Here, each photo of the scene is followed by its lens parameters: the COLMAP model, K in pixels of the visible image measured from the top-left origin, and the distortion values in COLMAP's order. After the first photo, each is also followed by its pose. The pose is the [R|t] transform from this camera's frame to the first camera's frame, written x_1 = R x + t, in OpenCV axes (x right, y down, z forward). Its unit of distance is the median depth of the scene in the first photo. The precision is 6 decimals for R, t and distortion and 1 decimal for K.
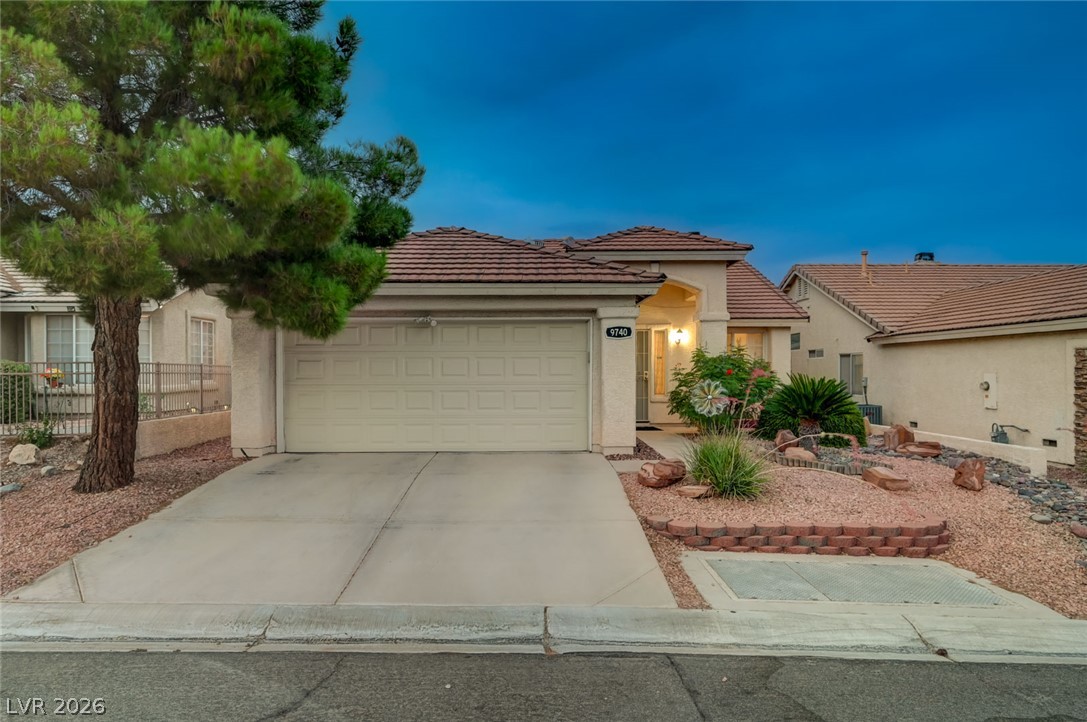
lens RADIAL K [[705.2, 0, 536.9], [0, 705.2, 366.1], [0, 0, 1]] dist [-0.001604, -0.001588]
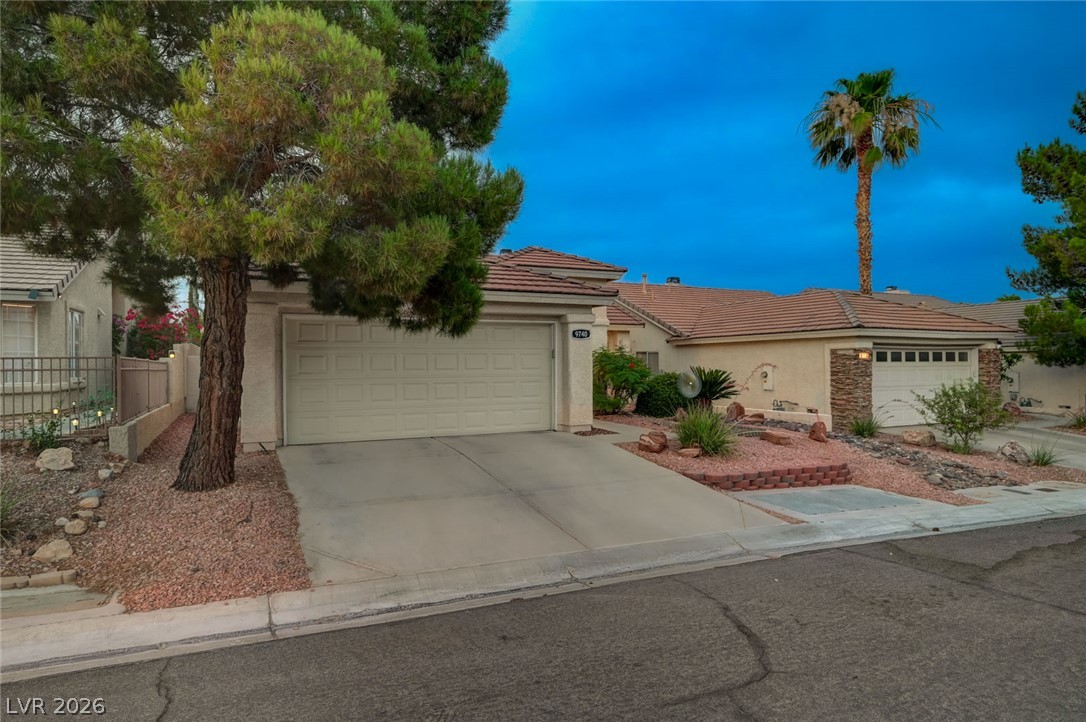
lens RADIAL K [[633.7, 0, 539.6], [0, 633.7, 358.7], [0, 0, 1]] dist [-0.002324, -0.000094]
pose [[0.910743, 0.000555, 0.412972, -0.497386], [0.001494, 0.999988, -0.004640, 0.001161], [-0.412970, 0.004843, 0.910732, 0.004001]]
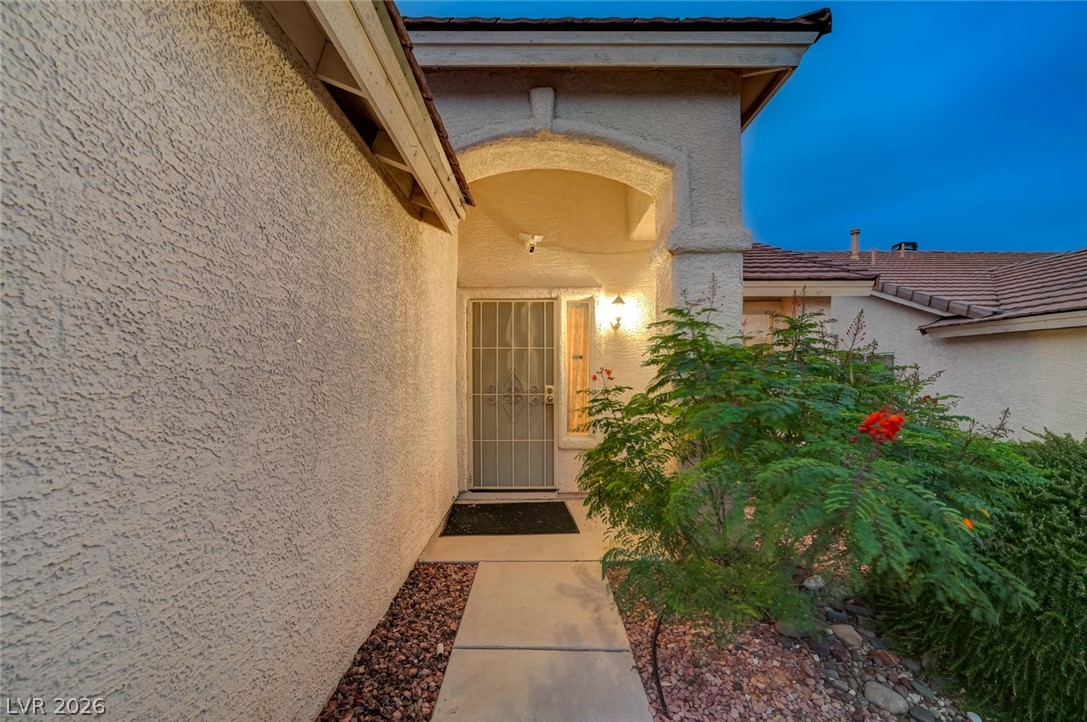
lens RADIAL K [[441.5, 0, 540.4], [0, 441.5, 367.8], [0, 0, 1]] dist [-0.000952, -0.000139]
pose [[0.999993, 0.000115, -0.003612, 0.258359], [-0.000126, 0.999995, -0.003084, -0.006374], [0.003612, 0.003085, 0.999989, 1.205316]]
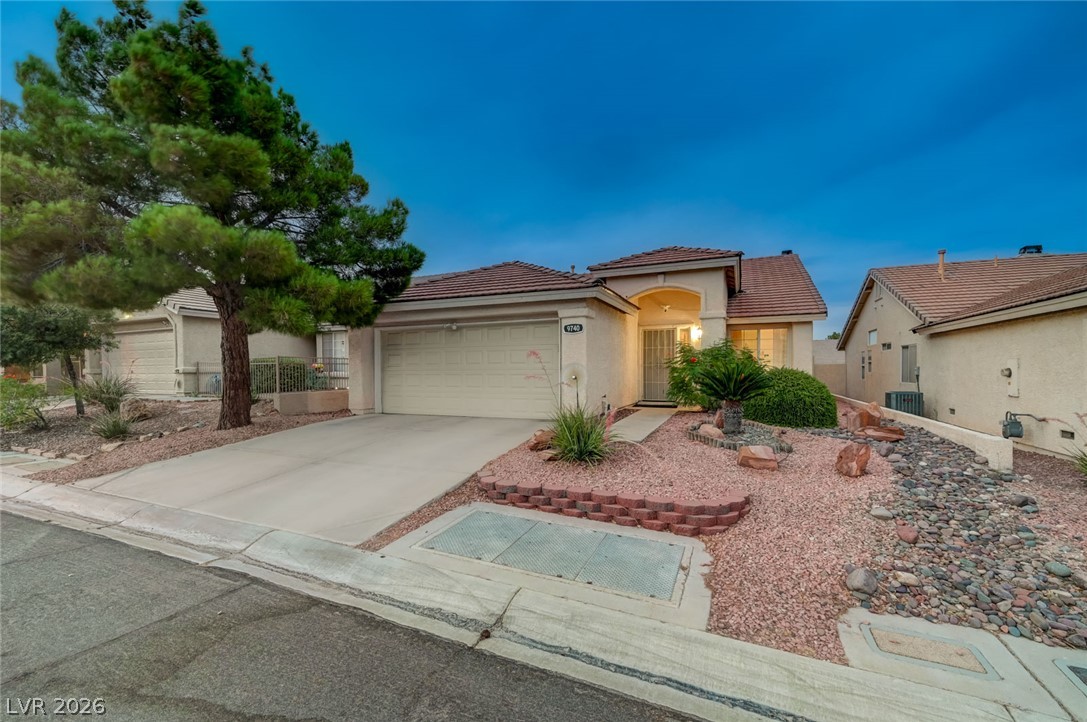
lens RADIAL K [[463.8, 0, 542.8], [0, 463.8, 368.3], [0, 0, 1]] dist [0.002385, 0.000199]
pose [[0.911567, -0.003255, -0.411138, 0.490610], [0.006397, 0.999960, 0.006268, 0.022328], [0.411101, -0.008344, 0.911551, 0.247676]]
